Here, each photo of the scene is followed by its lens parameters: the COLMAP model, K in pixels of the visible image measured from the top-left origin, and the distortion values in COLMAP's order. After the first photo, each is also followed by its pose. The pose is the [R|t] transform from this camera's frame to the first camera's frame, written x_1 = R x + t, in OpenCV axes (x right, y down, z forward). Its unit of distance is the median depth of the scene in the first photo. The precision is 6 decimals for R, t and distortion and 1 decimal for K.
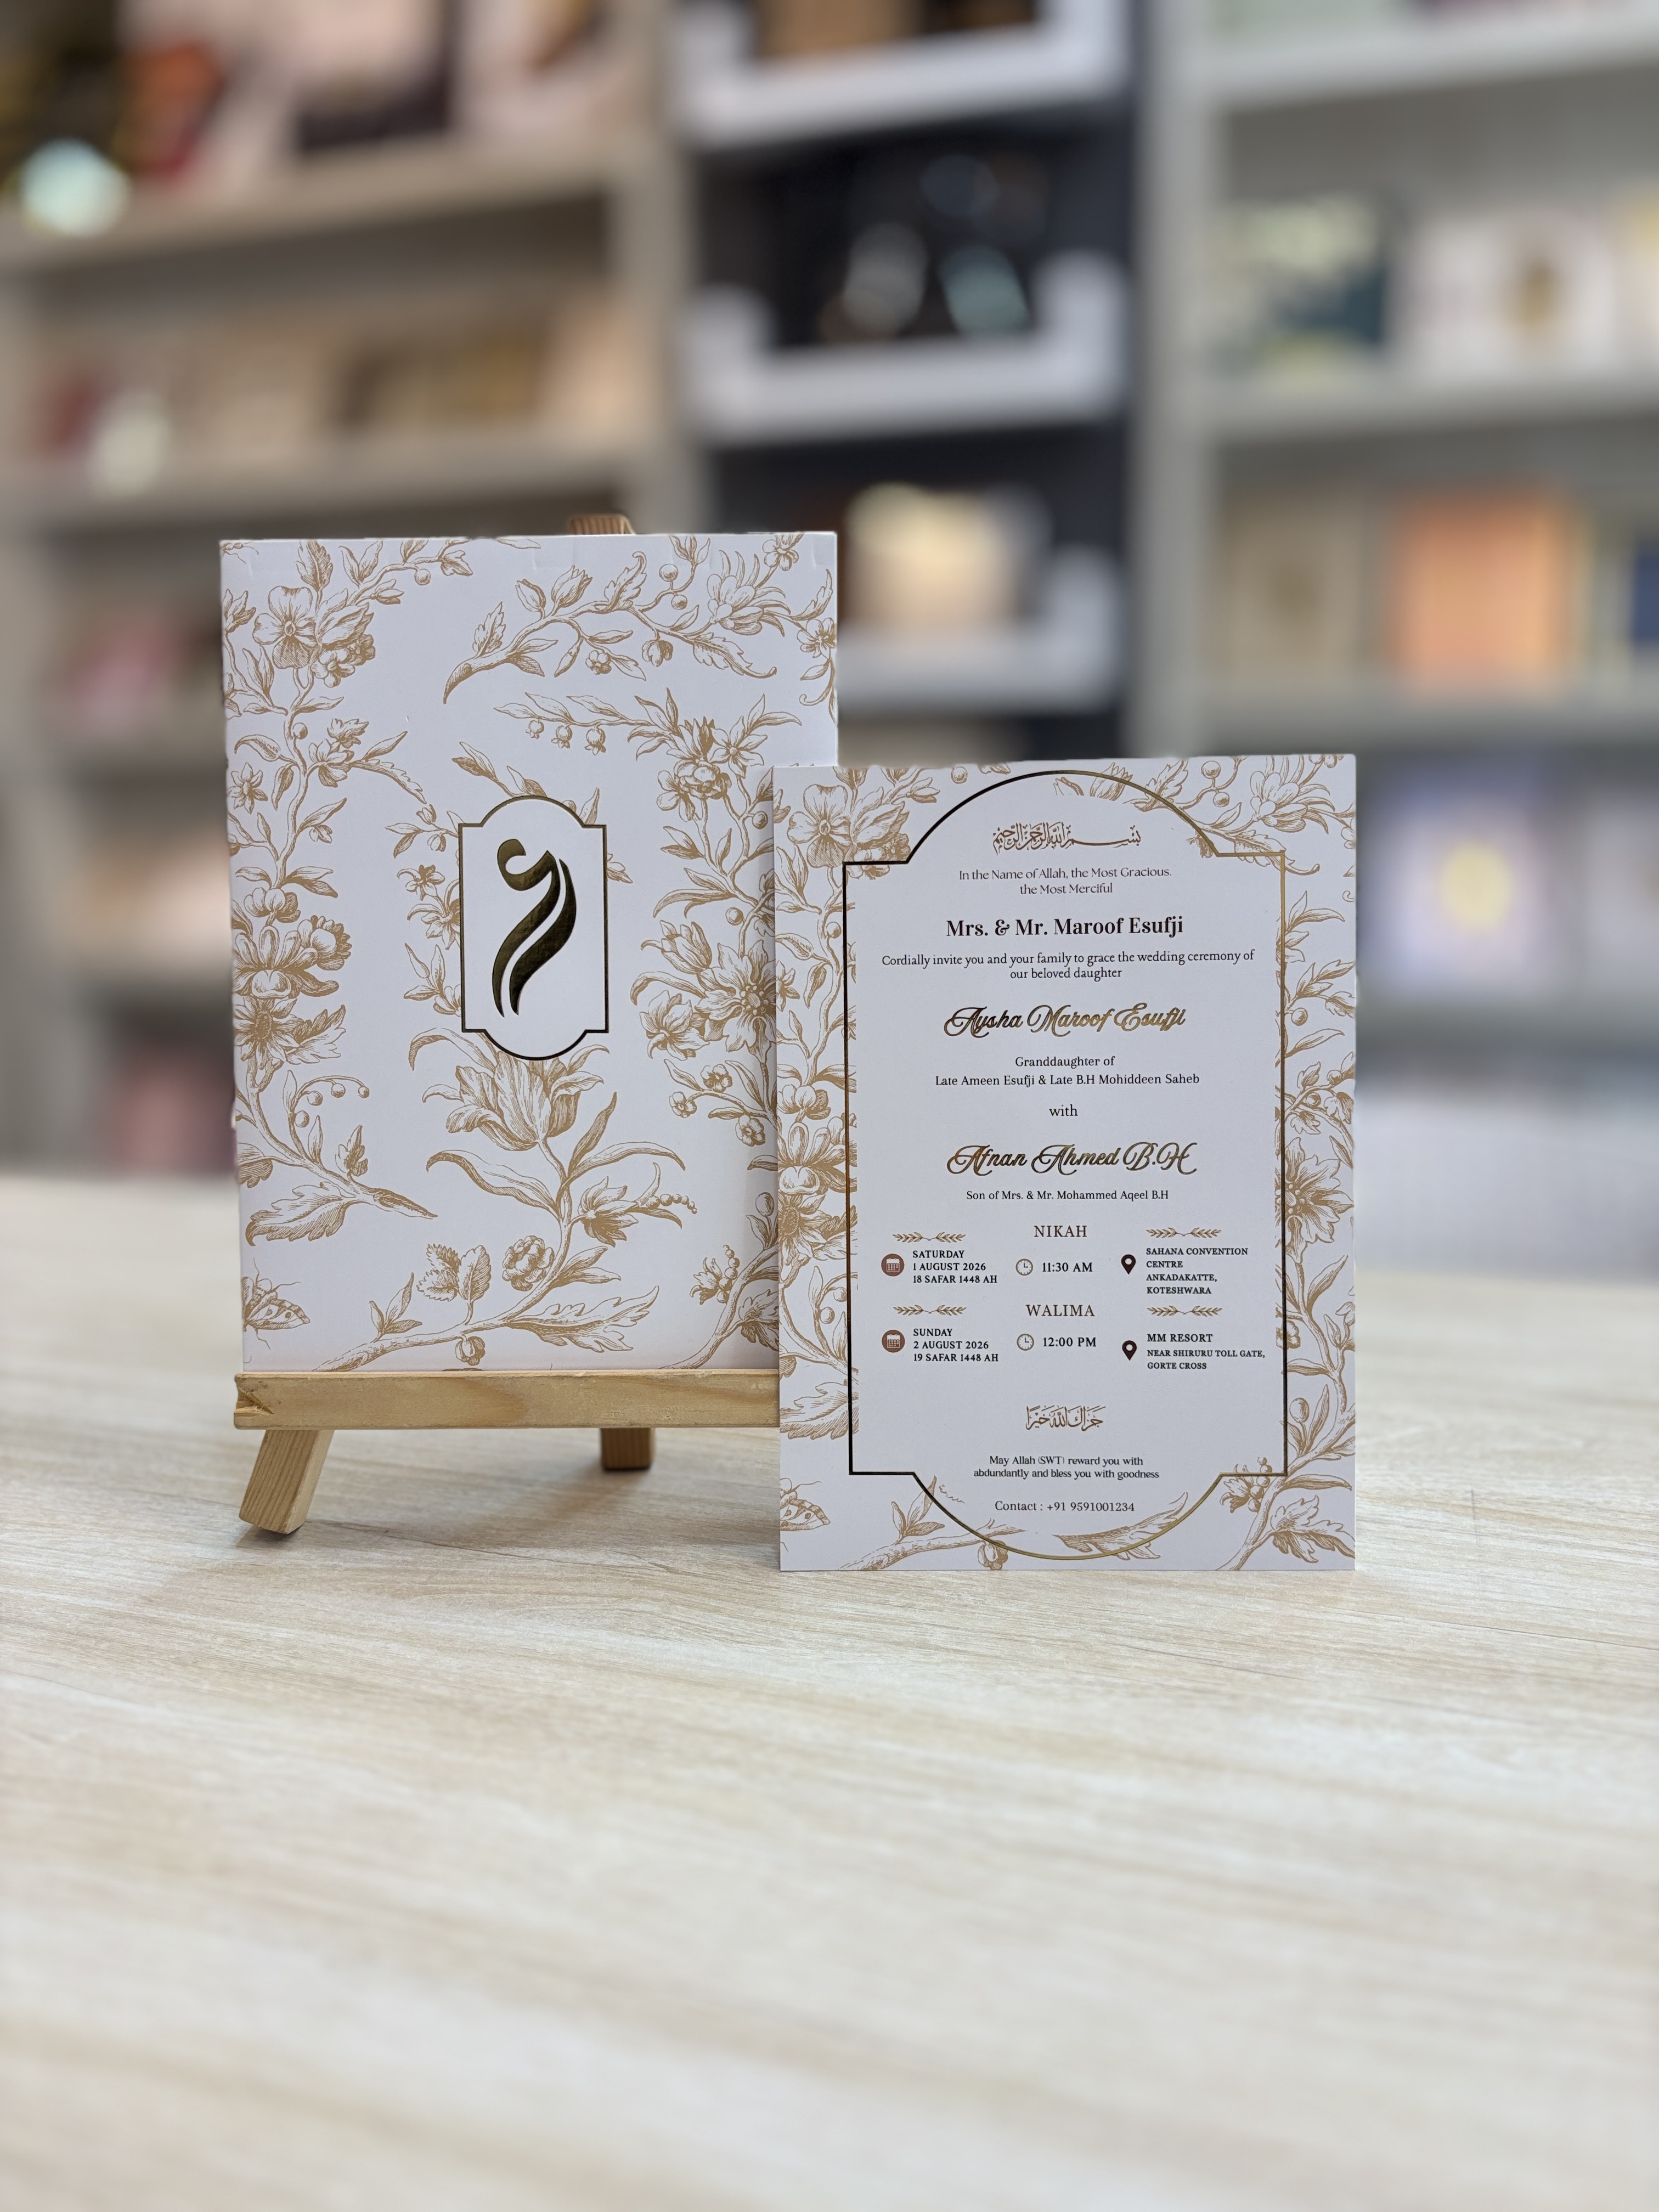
lens RADIAL K [[1687.4, 0, 829.5], [0, 1687.4, 1106.0], [0, 0, 1]] dist [-0.004286, 0.008863]
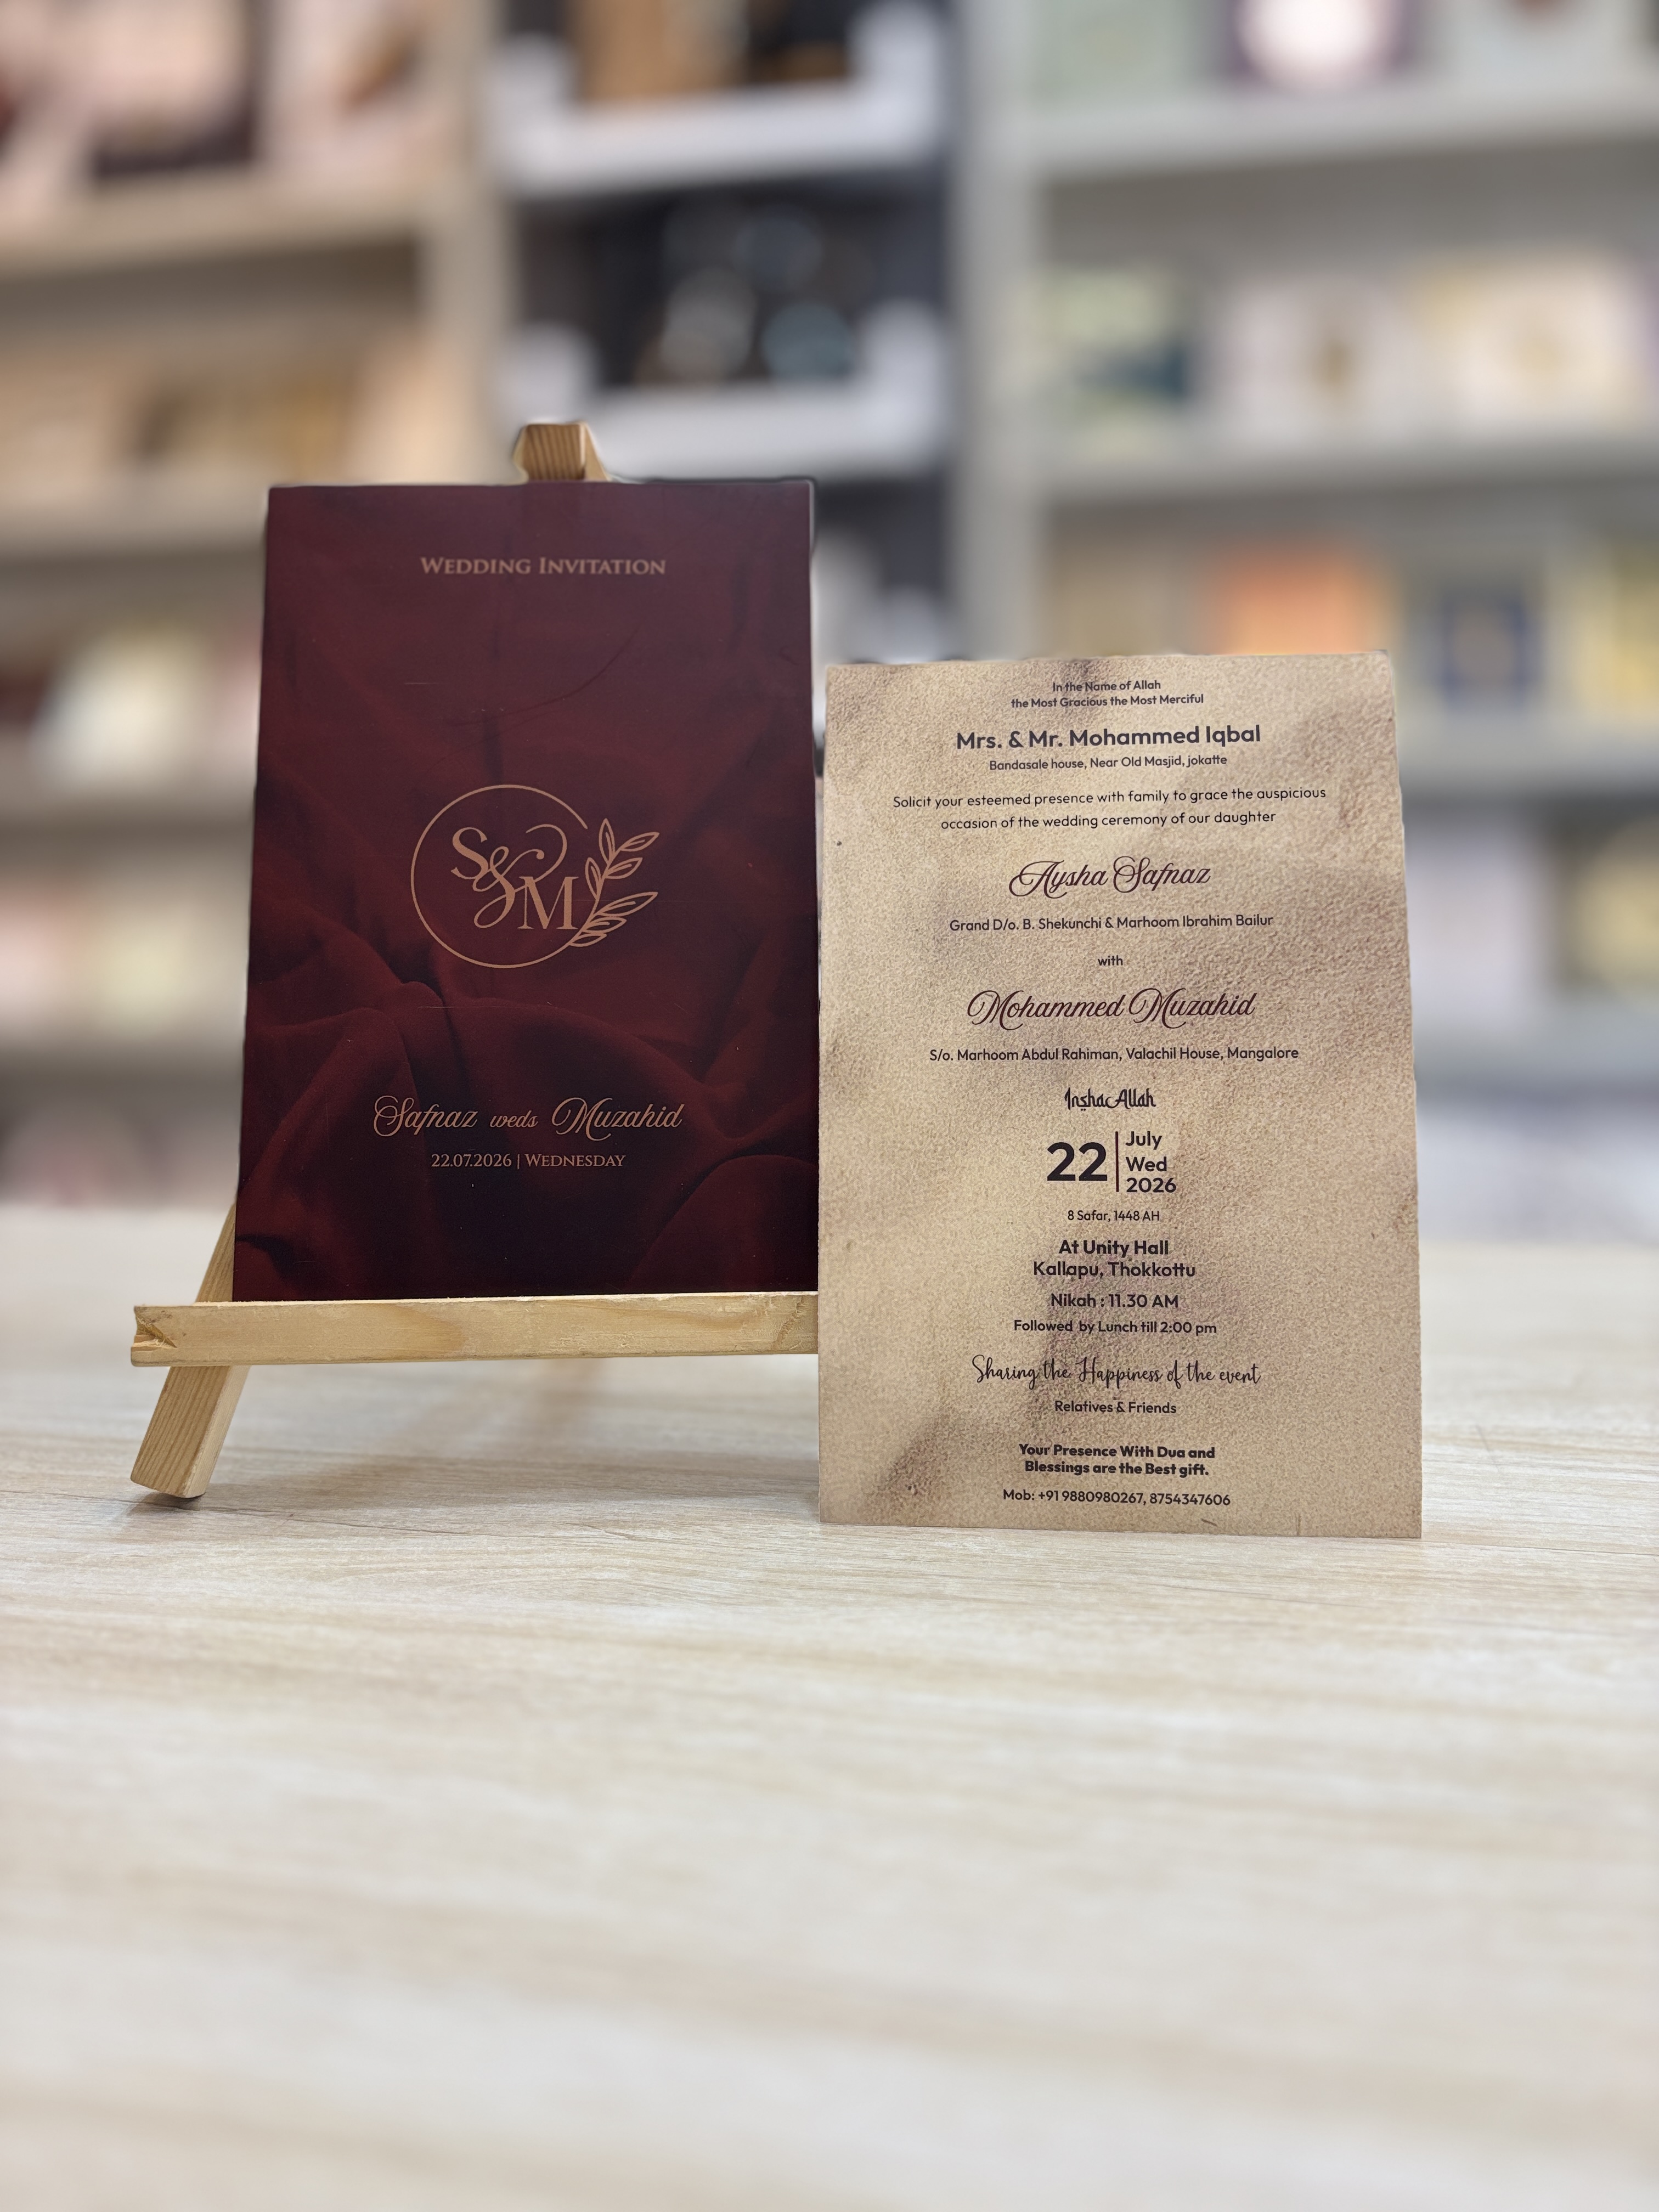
lens RADIAL K [[1687.9, 0, 818.8], [0, 1687.9, 1112.2], [0, 0, 1]] dist [-0.004397, 0.008301]
pose [[0.993213, -0.015088, 0.115325, -0.102348], [0.020977, 0.998528, -0.050023, 0.107128], [-0.114401, 0.052102, 0.992067, 0.114668]]
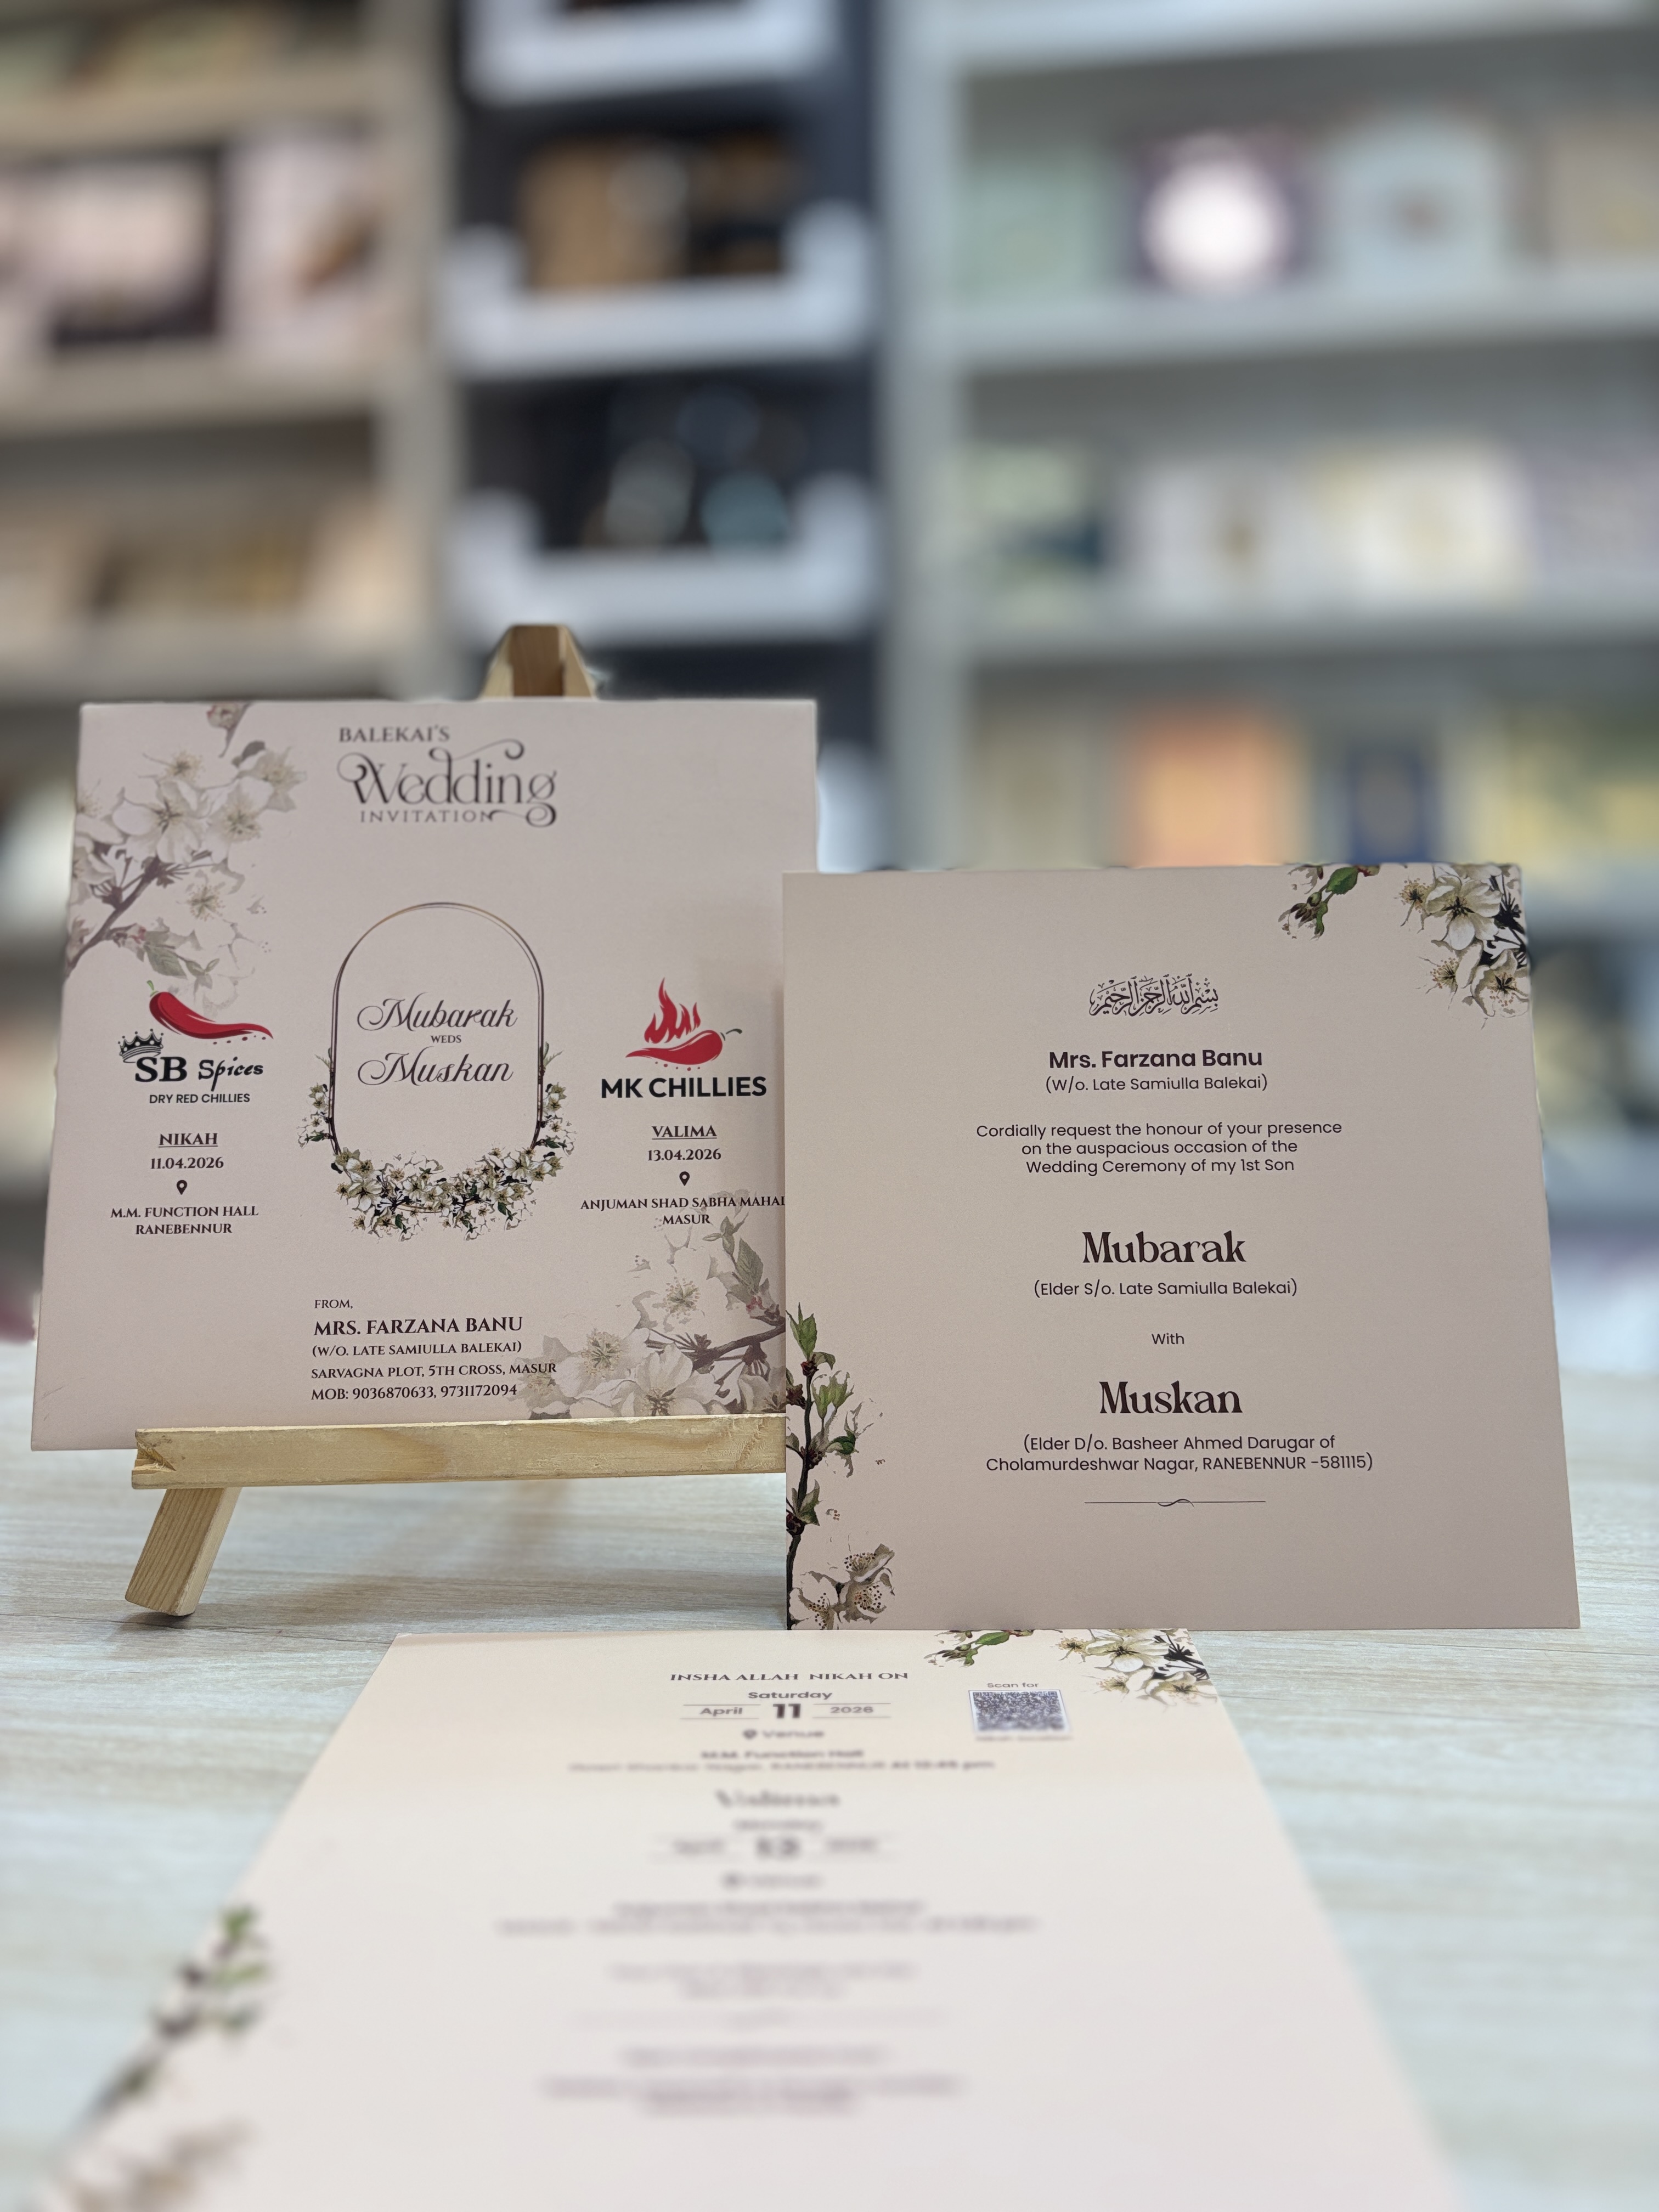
lens RADIAL K [[1687.9, 0, 818.8], [0, 1687.9, 1112.2], [0, 0, 1]] dist [-0.004397, 0.008301]
pose [[0.987479, -0.006636, 0.157611, -0.131235], [0.027118, 0.991383, -0.128158, 0.110933], [-0.155402, 0.130827, 0.979150, 0.029722]]
